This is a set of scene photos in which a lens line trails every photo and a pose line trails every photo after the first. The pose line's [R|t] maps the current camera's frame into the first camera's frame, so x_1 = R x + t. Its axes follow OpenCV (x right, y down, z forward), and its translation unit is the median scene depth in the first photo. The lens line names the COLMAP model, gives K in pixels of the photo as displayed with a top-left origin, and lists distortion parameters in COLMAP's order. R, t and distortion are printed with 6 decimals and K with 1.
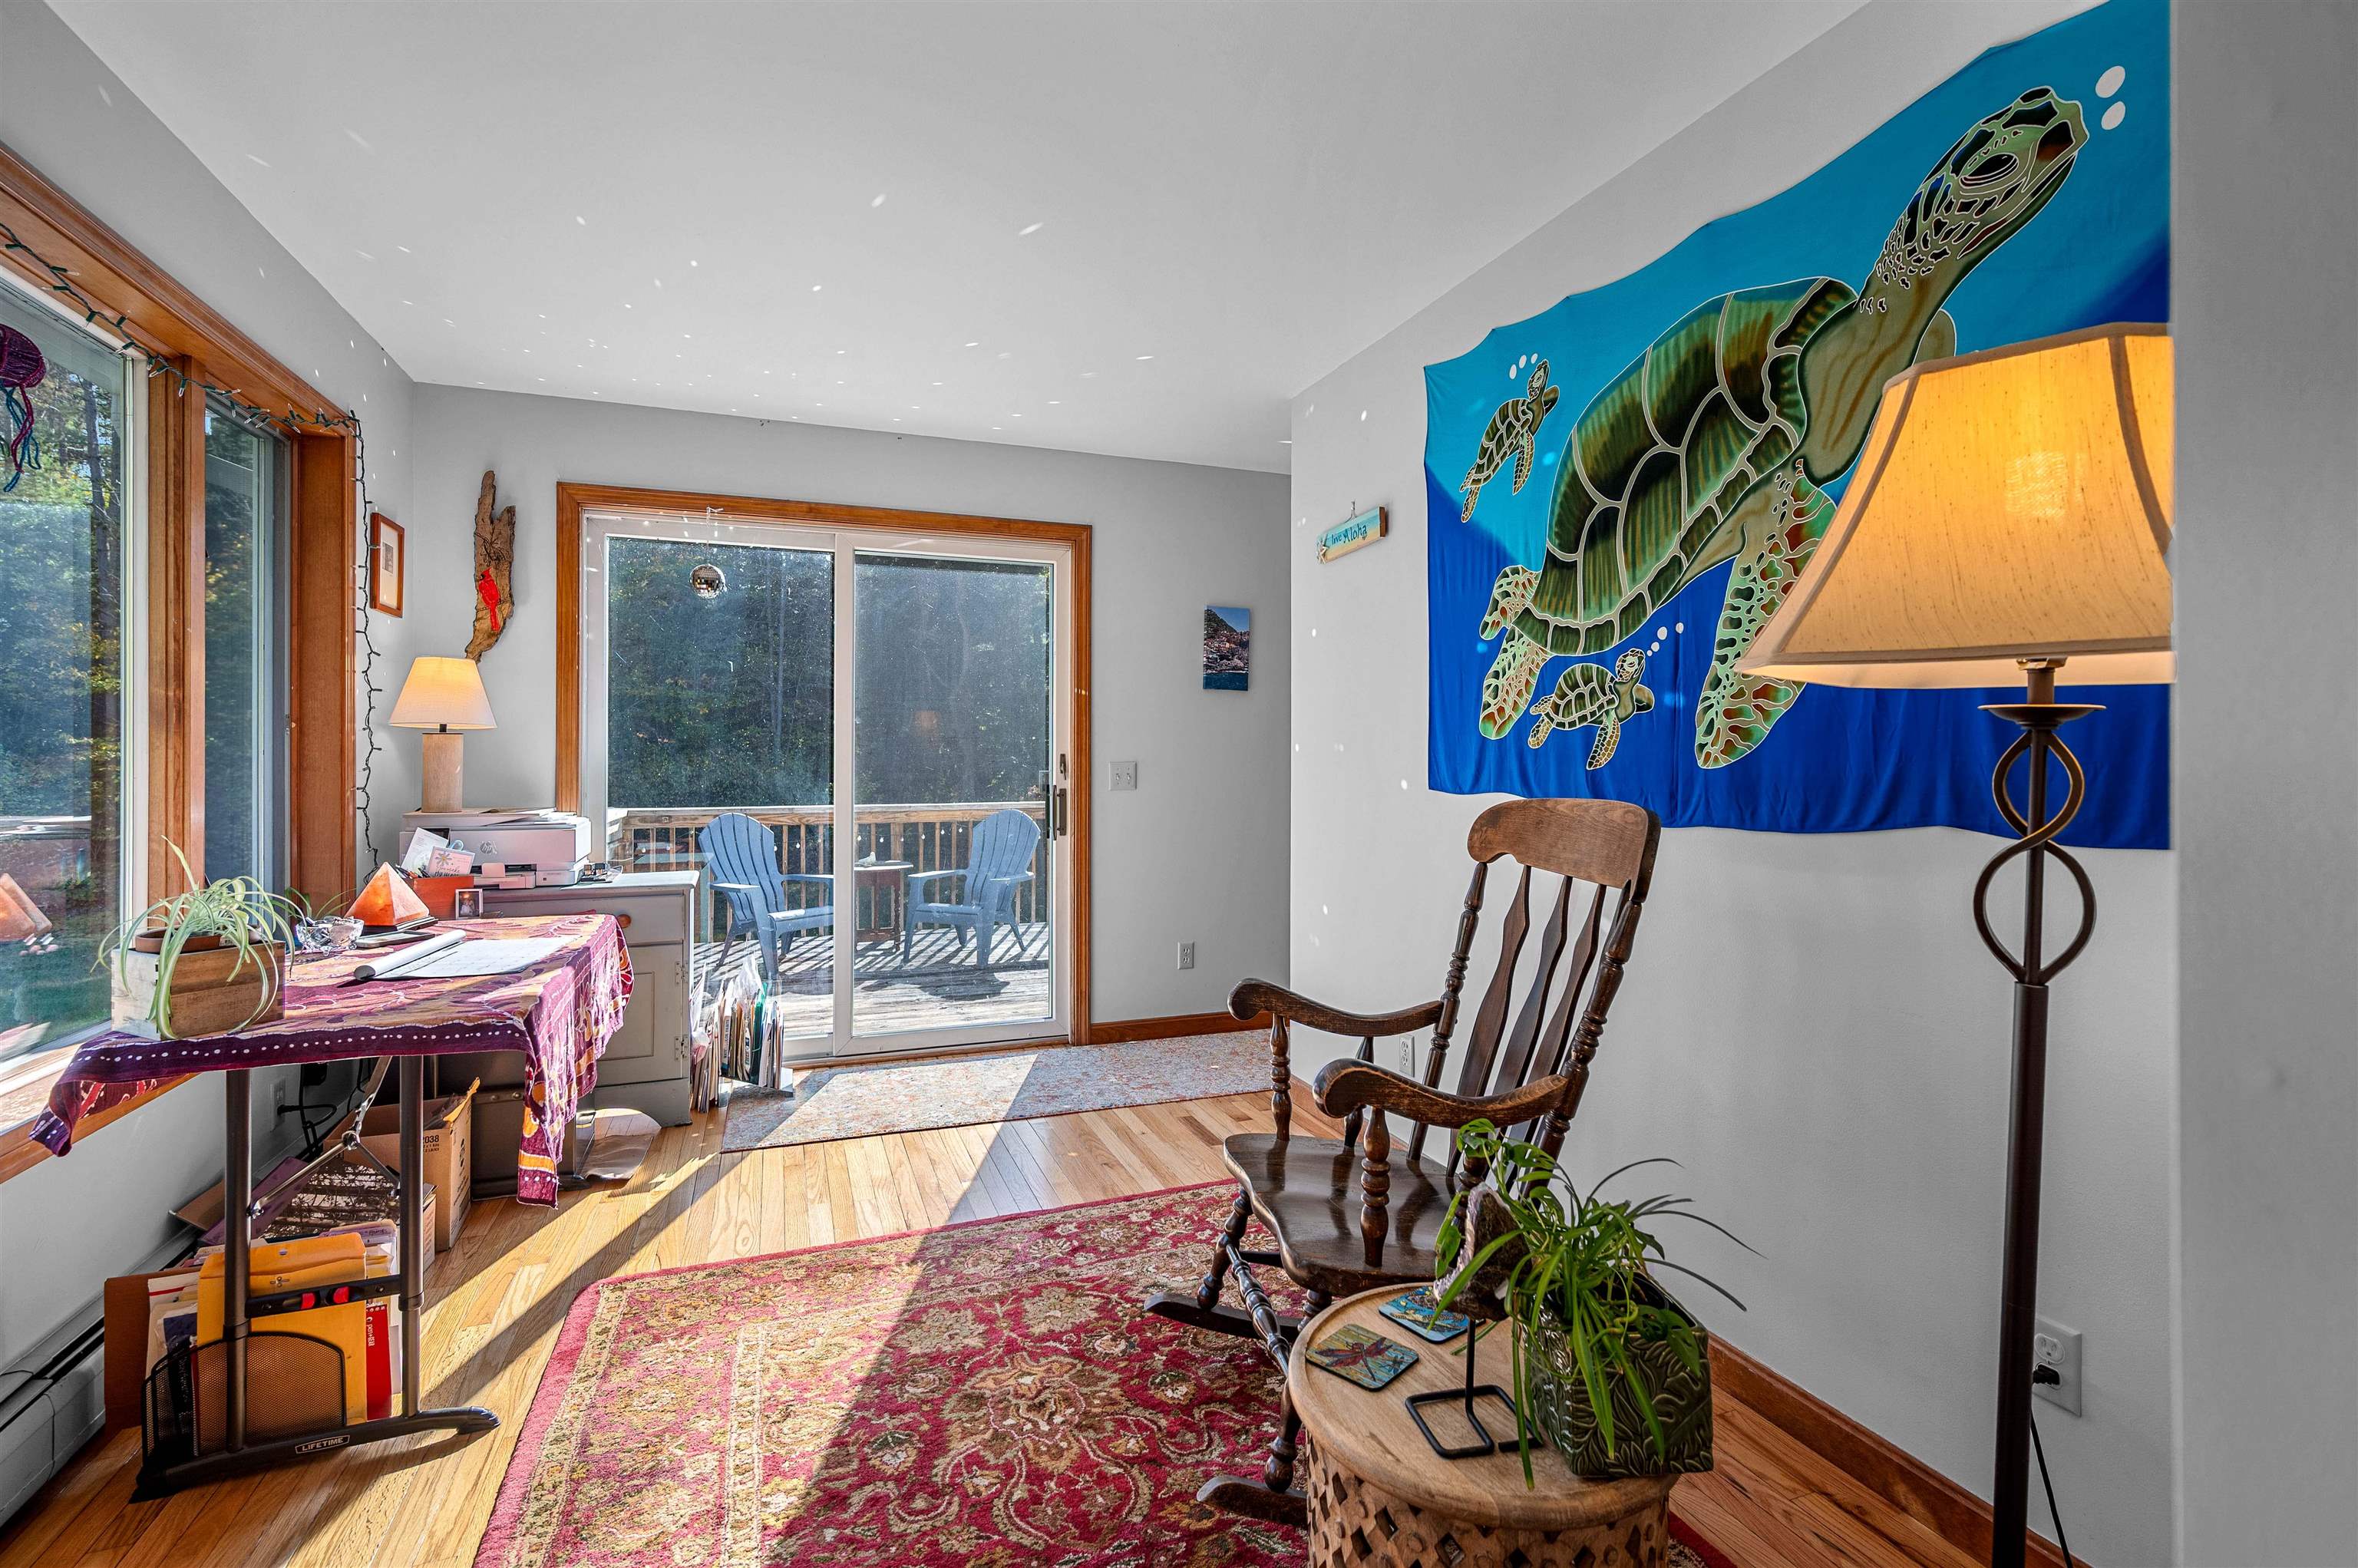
lens RADIAL K [[1062.7, 0, 1175.6], [0, 1062.7, 761.9], [0, 0, 1]] dist [-0.000524, 0.000258]
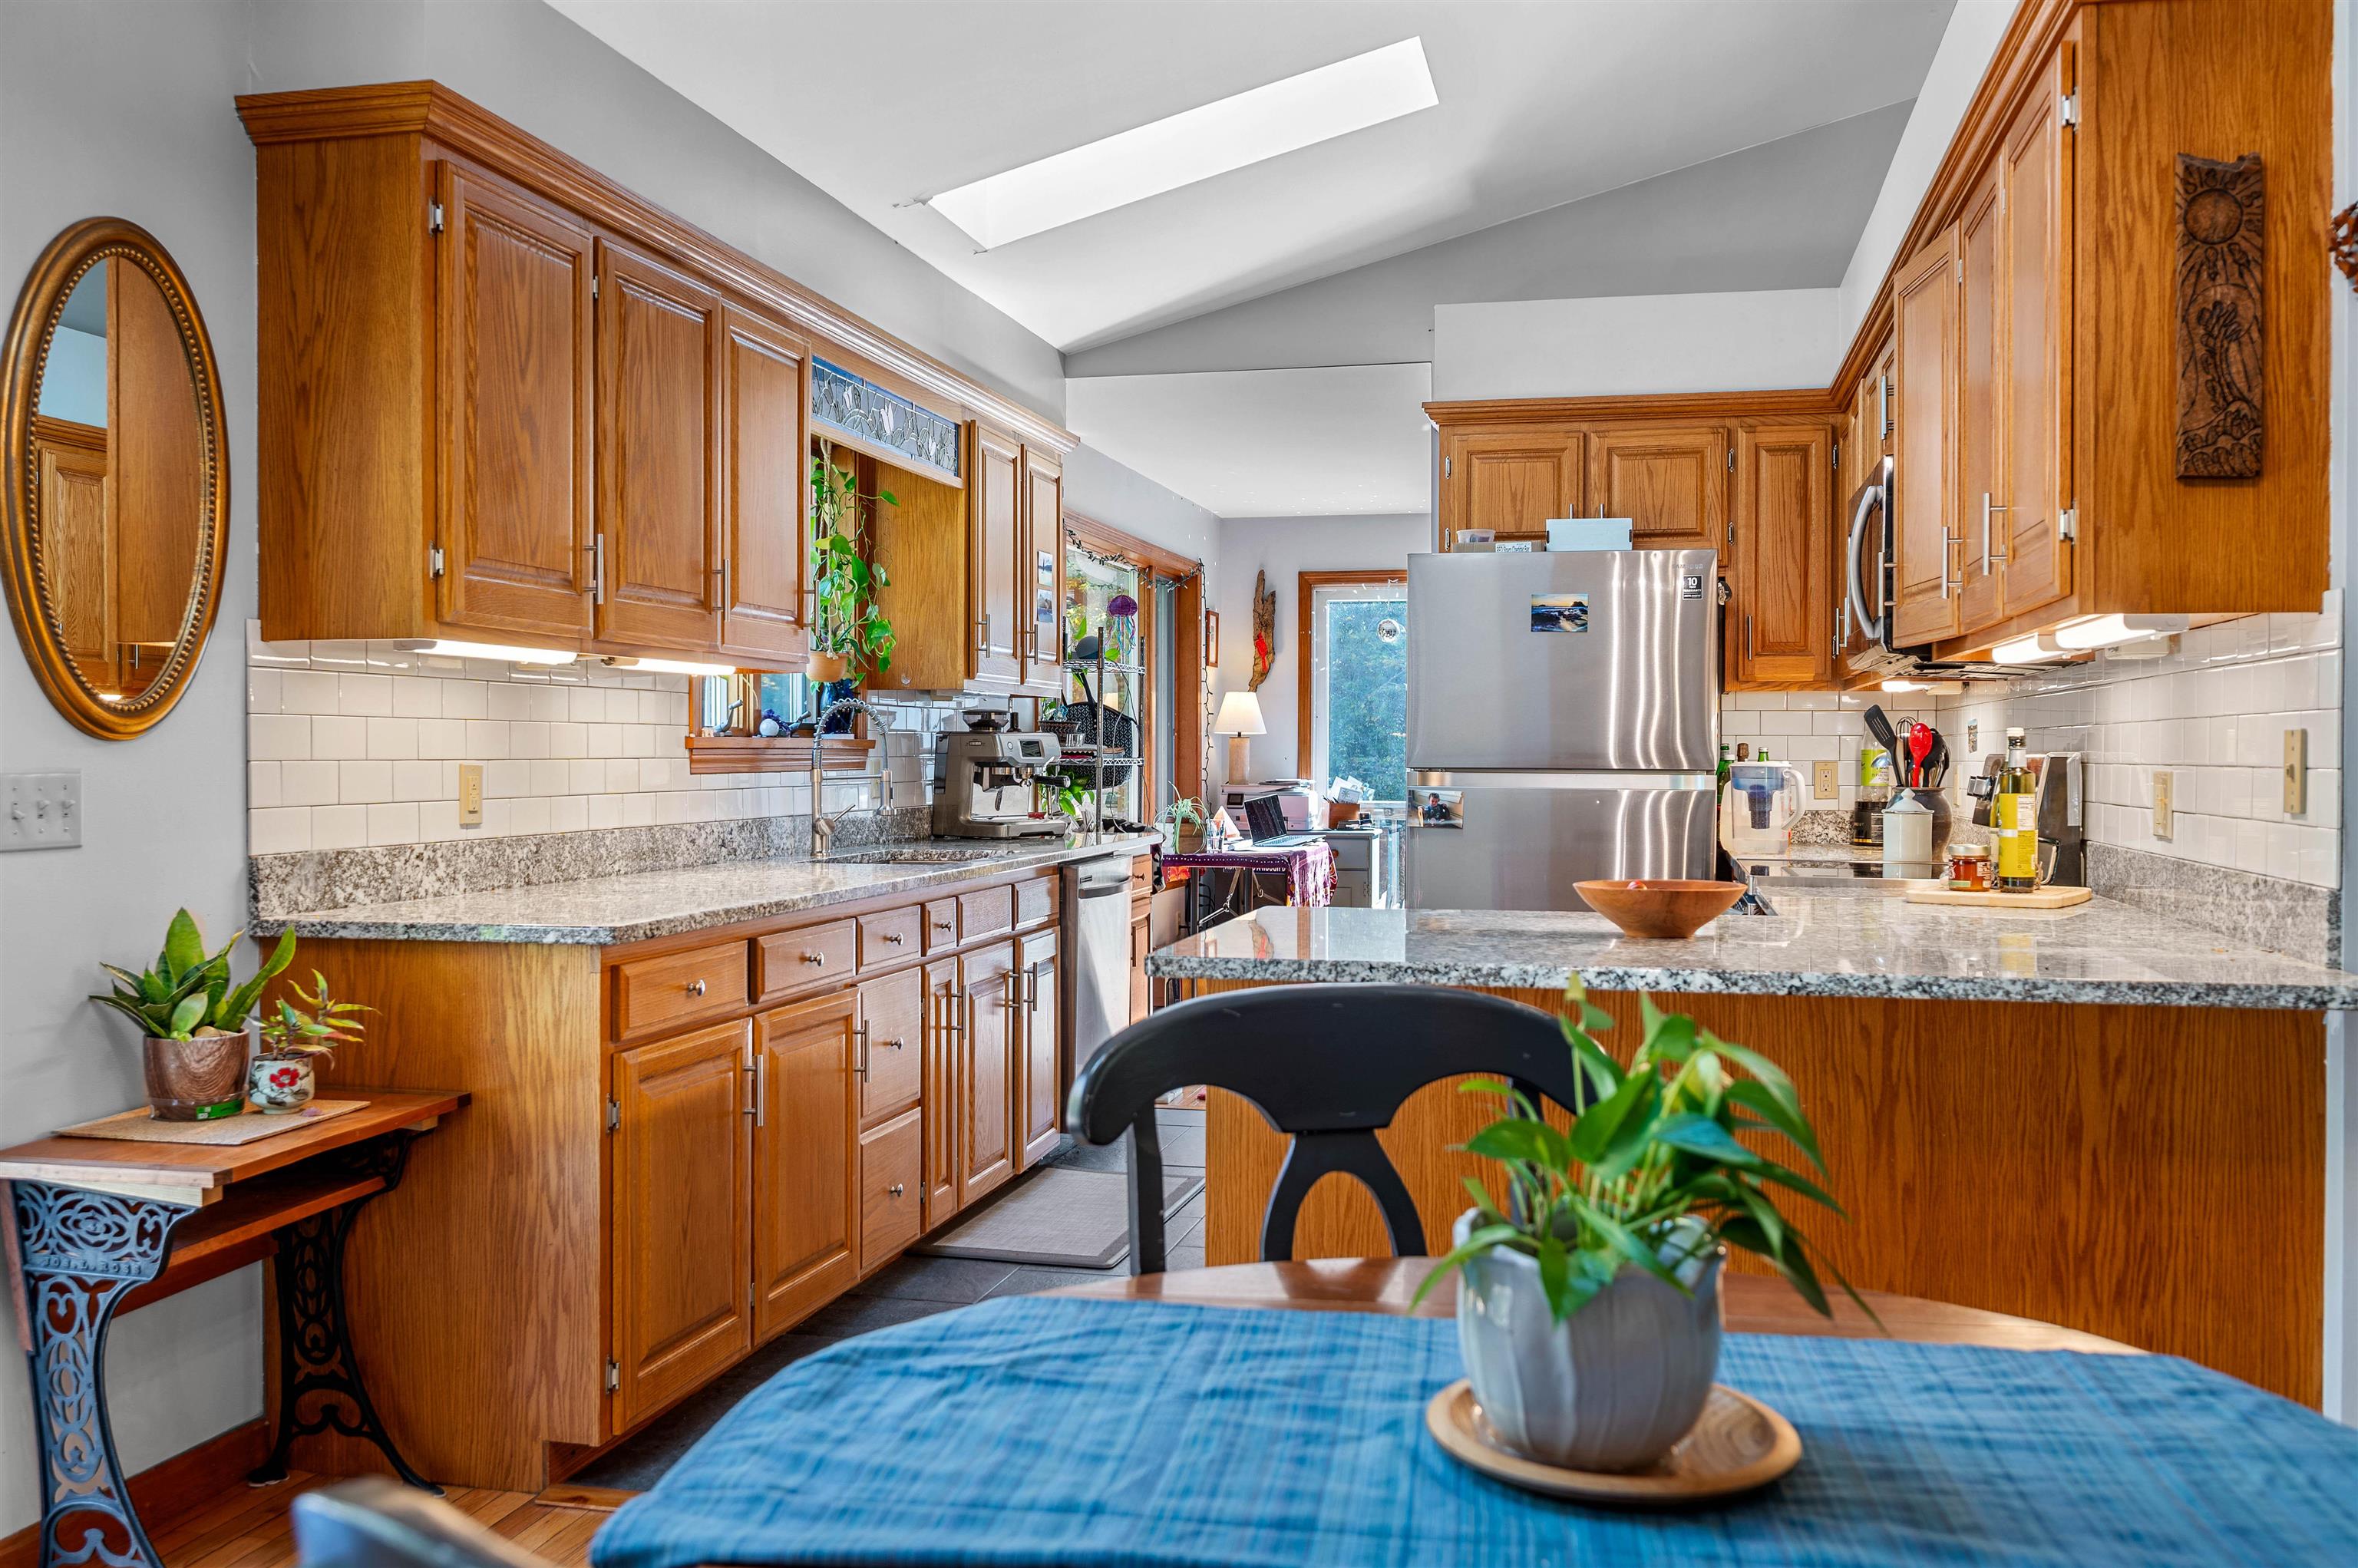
lens RADIAL K [[2071.5, 0, 1175.6], [0, 2071.5, 768.3], [0, 0, 1]] dist [0.002887, 0.003426]
pose [[0.835047, 0.002843, -0.550171, 1.372444], [-0.000760, 0.999992, 0.004014, 0.013323], [0.550178, -0.002934, 0.835043, -2.392368]]
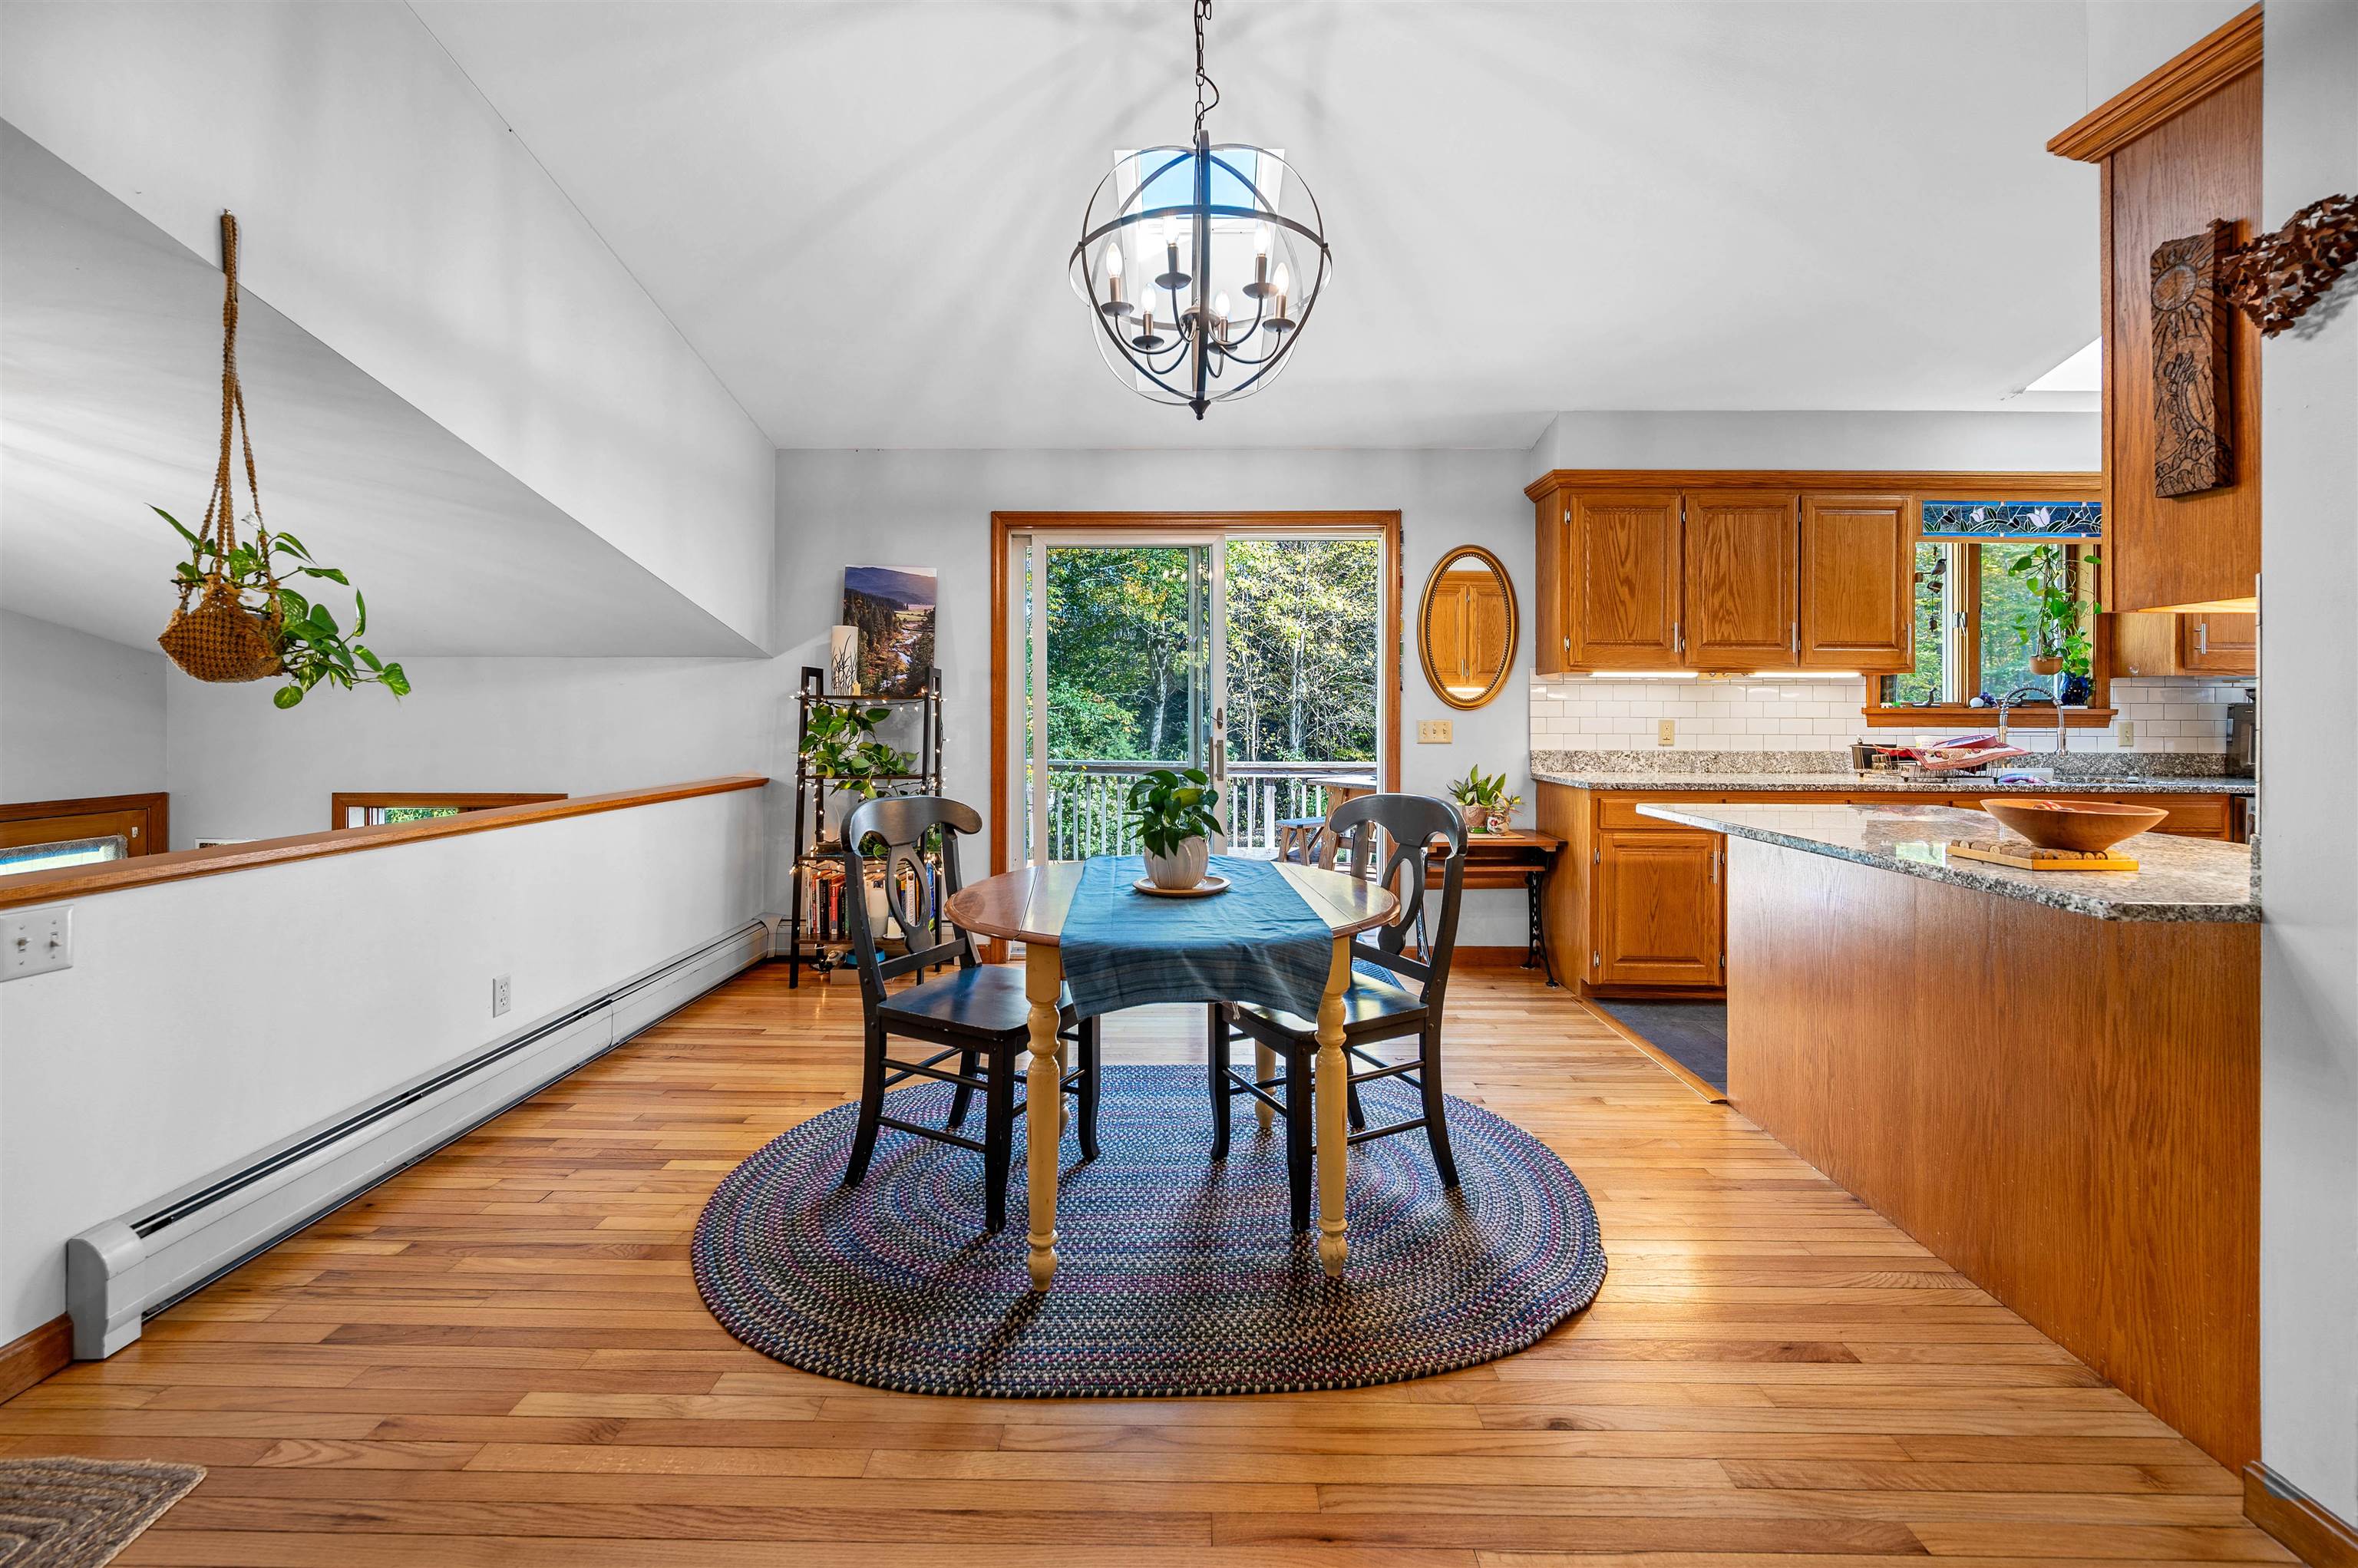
lens RADIAL K [[961.5, 0, 1170.7], [0, 961.5, 714.8], [0, 0, 1]] dist [0.000315, -0.000083]
pose [[-0.363782, -0.001691, -0.931483, 2.087228], [-0.008282, 0.999965, 0.001419, 0.012804], [0.931447, 0.008231, -0.363783, -1.525726]]
